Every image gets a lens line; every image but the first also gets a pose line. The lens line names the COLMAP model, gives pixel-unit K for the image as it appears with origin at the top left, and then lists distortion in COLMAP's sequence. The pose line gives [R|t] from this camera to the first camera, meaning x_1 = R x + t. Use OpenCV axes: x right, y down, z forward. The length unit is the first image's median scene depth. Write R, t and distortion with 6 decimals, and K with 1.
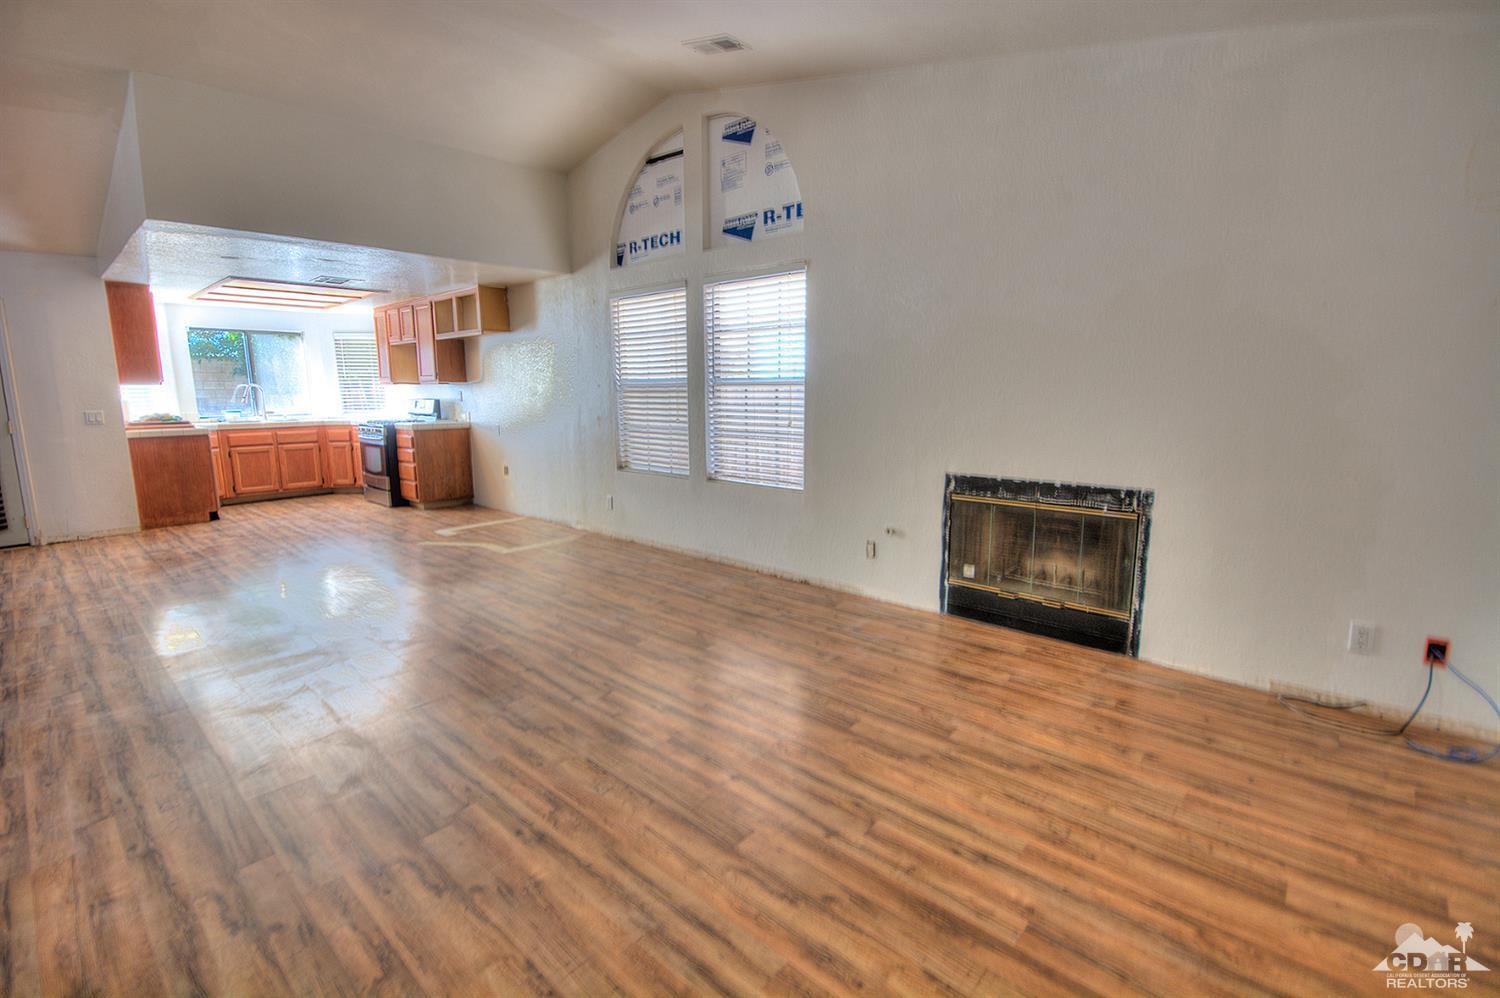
lens RADIAL K [[667.8, 0, 741.7], [0, 667.8, 494.6], [0, 0, 1]] dist [0.014338, -0.015667]
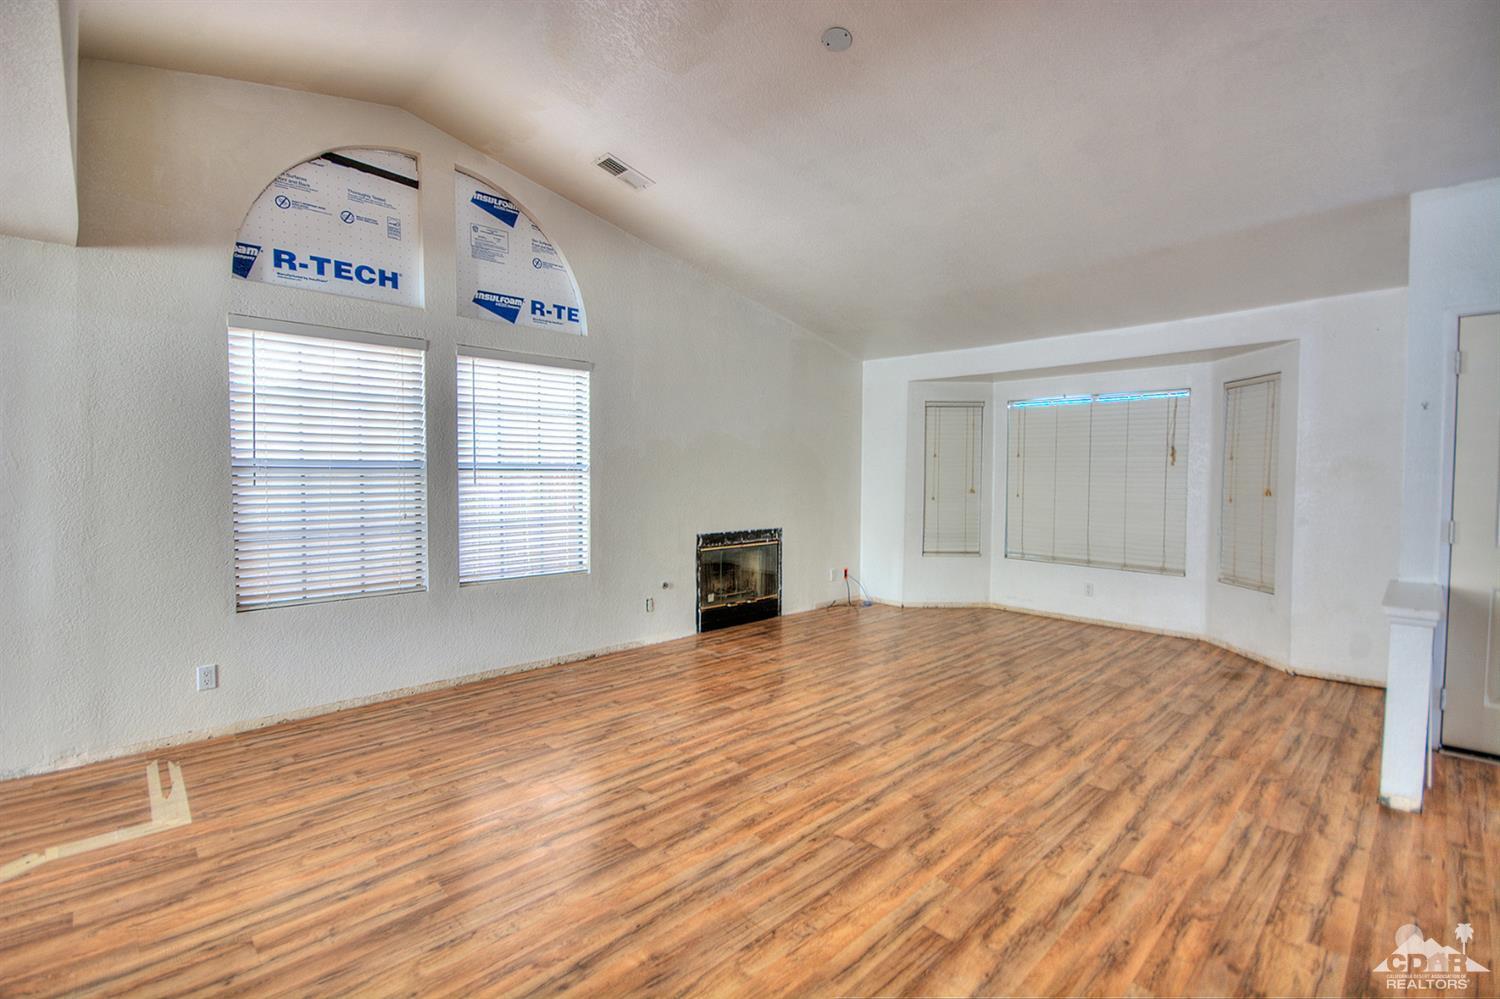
lens RADIAL K [[667.8, 0, 741.7], [0, 667.8, 495.1], [0, 0, 1]] dist [0.014338, -0.015667]
pose [[0.065825, -0.025336, 0.997509, -0.813805], [0.151505, 0.988341, 0.015106, -0.088733], [-0.986262, 0.150133, 0.068897, 0.570075]]
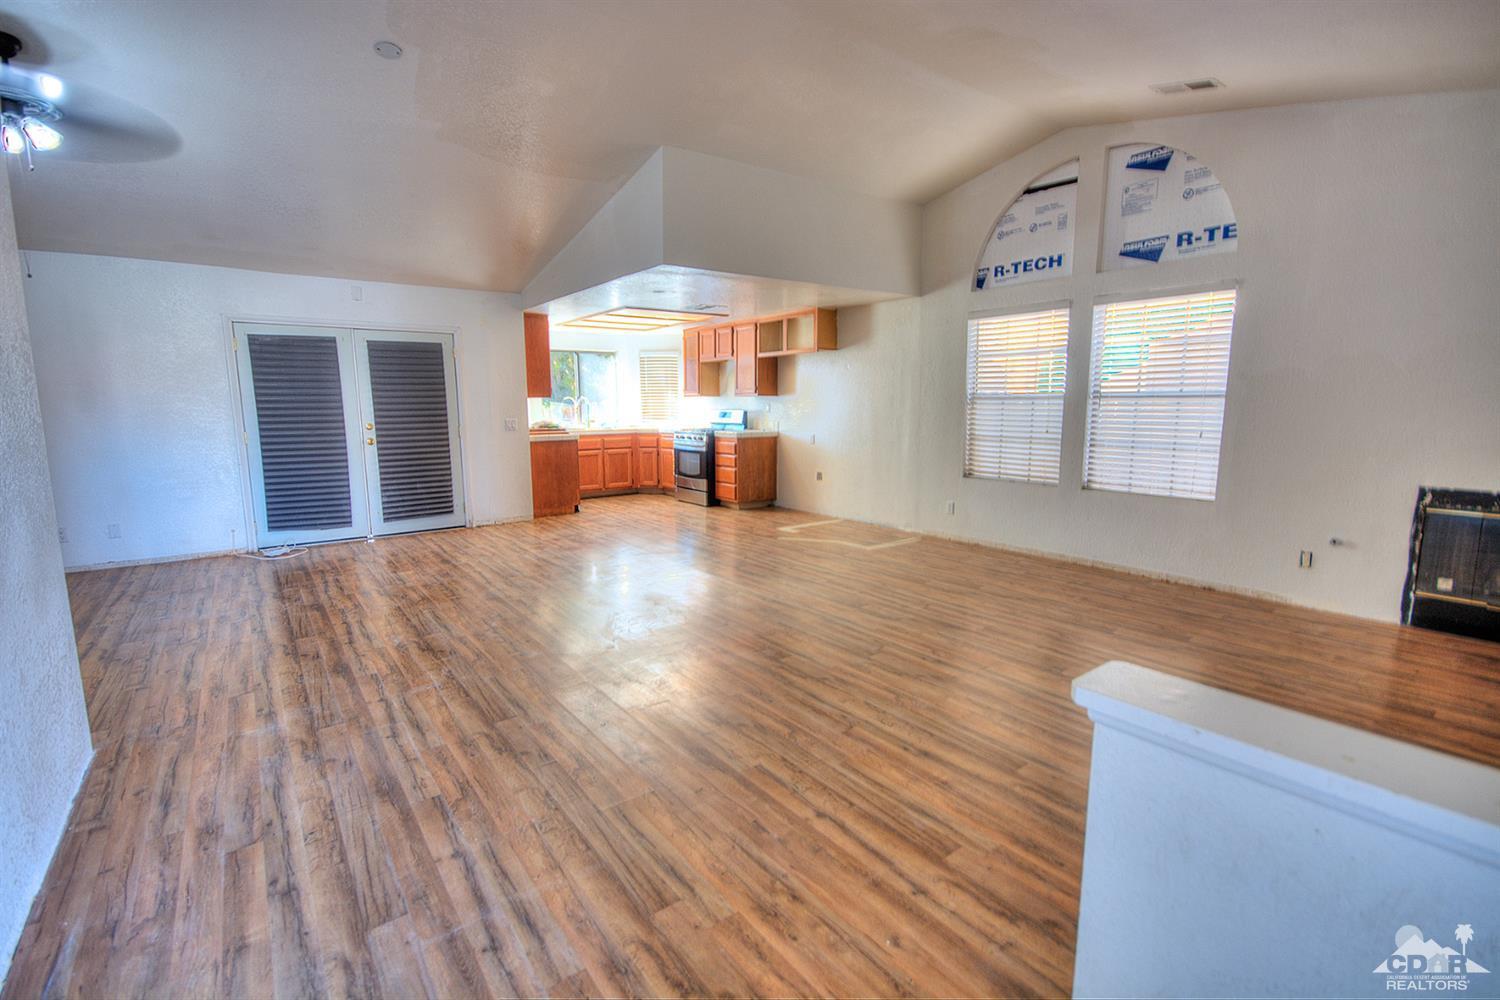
lens RADIAL K [[672.8, 0, 737.7], [0, 672.8, 500.7], [0, 0, 1]] dist [0.002136, -0.000331]
pose [[0.981347, 0.030193, -0.189857, -0.370419], [-0.032013, 0.999466, -0.006527, 0.021157], [0.189558, 0.012483, 0.981790, -0.142490]]
